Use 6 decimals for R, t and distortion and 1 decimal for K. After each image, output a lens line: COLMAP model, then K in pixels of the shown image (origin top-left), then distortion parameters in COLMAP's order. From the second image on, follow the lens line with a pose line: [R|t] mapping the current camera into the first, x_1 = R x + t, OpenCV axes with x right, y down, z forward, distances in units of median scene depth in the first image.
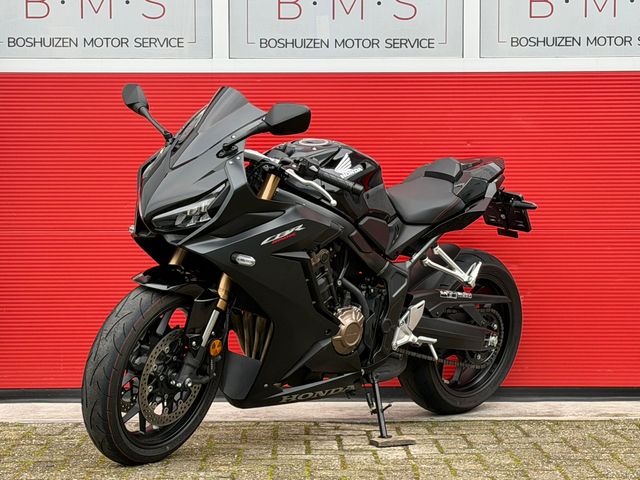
lens RADIAL K [[1607.8, 0, 320.0], [0, 1607.8, 240.0], [0, 0, 1]] dist [0.103306, 0.764230]
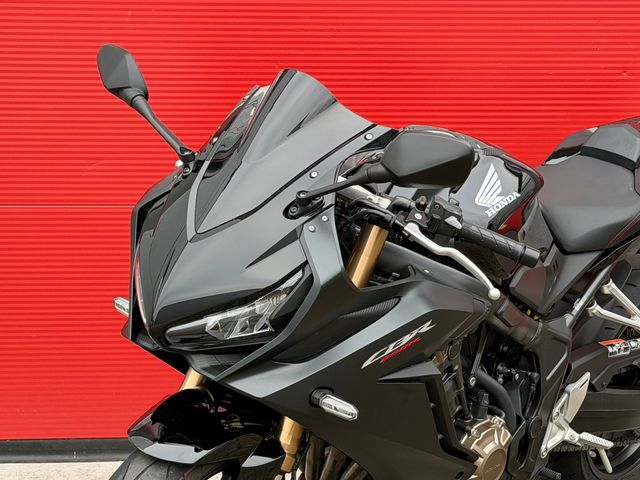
lens RADIAL K [[1607.8, 0, 320.0], [0, 1607.8, 240.0], [0, 0, 1]] dist [0.103306, 0.764230]
pose [[0.998899, -0.000409, 0.046915, -0.072139], [-0.007691, 0.985007, 0.172340, -0.126900], [-0.046282, -0.172511, 0.983920, 0.434334]]
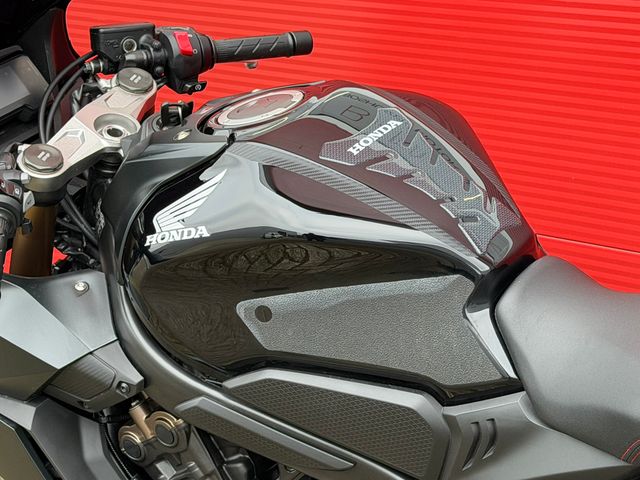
lens RADIAL K [[1607.8, 0, 320.0], [0, 1607.8, 240.0], [0, 0, 1]] dist [0.103306, 0.764230]
pose [[0.137627, 0.321205, -0.936956, 0.334136], [0.020532, 0.944829, 0.326920, -0.148597], [0.990271, -0.064231, 0.123439, 0.983695]]
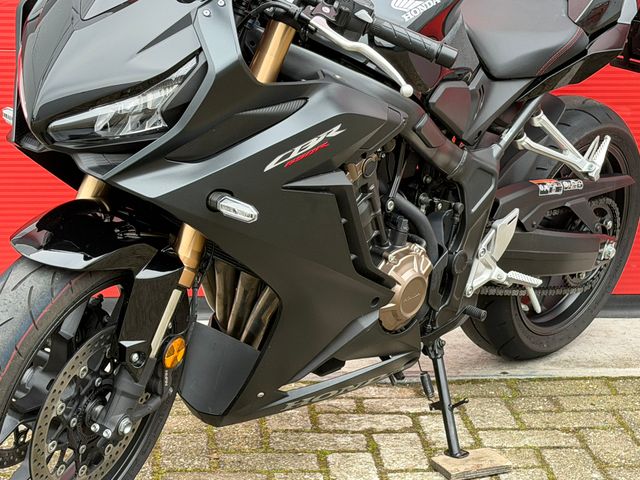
lens RADIAL K [[1607.8, 0, 320.0], [0, 1607.8, 240.0], [0, 0, 1]] dist [0.103306, 0.764230]
pose [[0.997651, -0.003082, 0.068439, -0.050737], [-0.011025, 0.978746, 0.204781, -0.075708], [-0.067615, -0.205055, 0.976412, 0.461260]]
